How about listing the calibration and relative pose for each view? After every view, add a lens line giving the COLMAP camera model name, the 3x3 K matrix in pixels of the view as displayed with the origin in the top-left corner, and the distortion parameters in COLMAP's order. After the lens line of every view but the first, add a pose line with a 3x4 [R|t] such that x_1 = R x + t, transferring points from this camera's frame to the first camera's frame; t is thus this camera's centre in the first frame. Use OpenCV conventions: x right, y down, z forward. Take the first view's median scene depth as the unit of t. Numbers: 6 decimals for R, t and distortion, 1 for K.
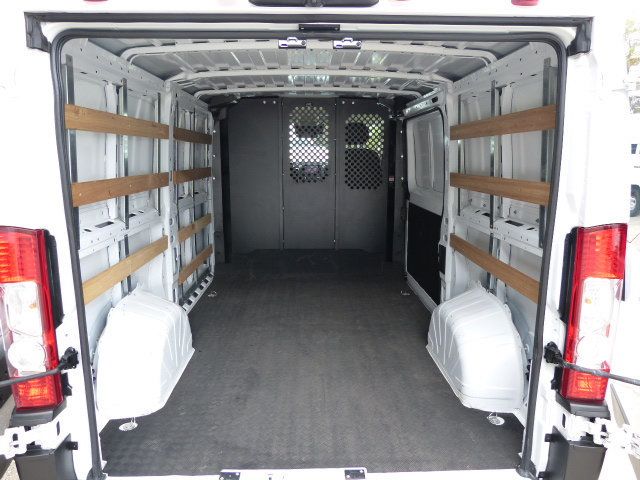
lens RADIAL K [[478.4, 0, 321.8], [0, 478.4, 240.1], [0, 0, 1]] dist [-0.037785, 0.027290]
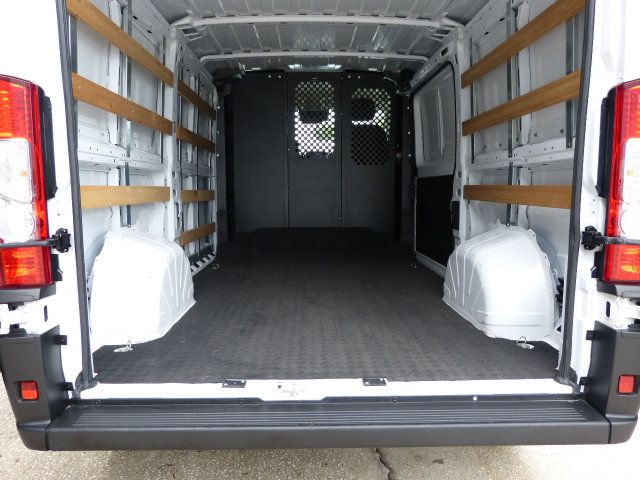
lens RADIAL K [[478.4, 0, 318.7], [0, 478.4, 241.9], [0, 0, 1]] dist [-0.037785, 0.027290]
pose [[0.999961, -0.002637, -0.008461, -0.013881], [0.002079, 0.997864, -0.065294, 0.149859], [0.008616, 0.065274, 0.997830, 0.044451]]
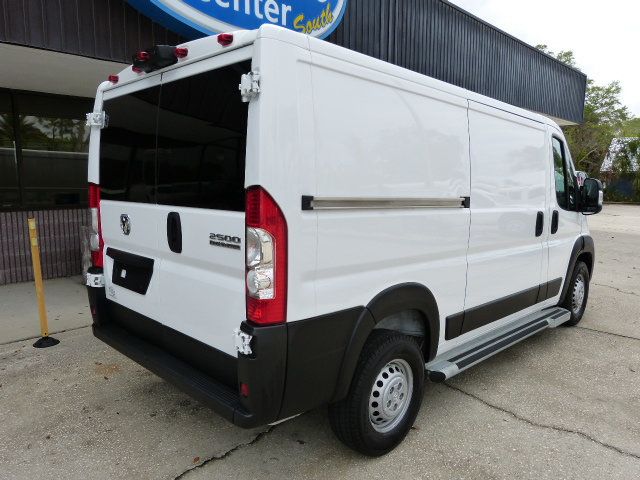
lens RADIAL K [[478.4, 0, 317.9], [0, 478.4, 241.4], [0, 0, 1]] dist [-0.037785, 0.027290]
pose [[0.685996, 0.096211, -0.721217, 0.759843], [-0.151854, 0.988323, -0.012596, 0.049596], [0.711583, 0.118160, 0.692595, 0.086976]]
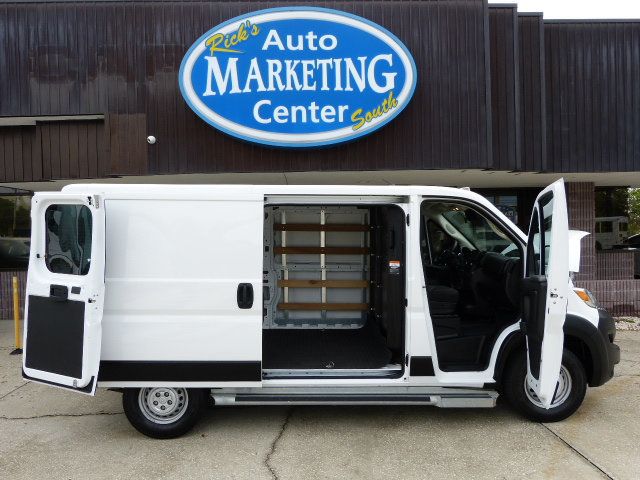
lens RADIAL K [[478.4, 0, 319.6], [0, 478.4, 237.6], [0, 0, 1]] dist [-0.037785, 0.027290]
pose [[-0.004236, 0.005081, -0.999978, 1.513267], [-0.180555, 0.983548, 0.005762, -0.212834], [0.983556, 0.180576, -0.003249, 1.113390]]
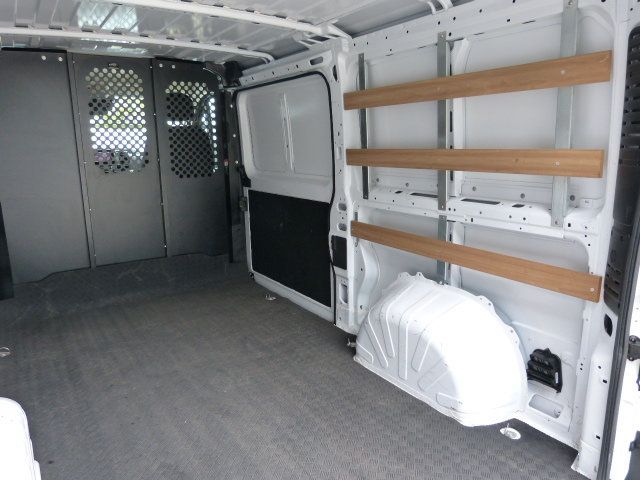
lens RADIAL K [[478.4, 0, 319.2], [0, 478.4, 241.4], [0, 0, 1]] dist [-0.037785, 0.027290]
pose [[0.855660, -0.120958, 0.503205, -0.196400], [0.107544, 0.992637, 0.055737, -0.029493], [-0.506242, 0.006425, 0.862368, 0.274338]]
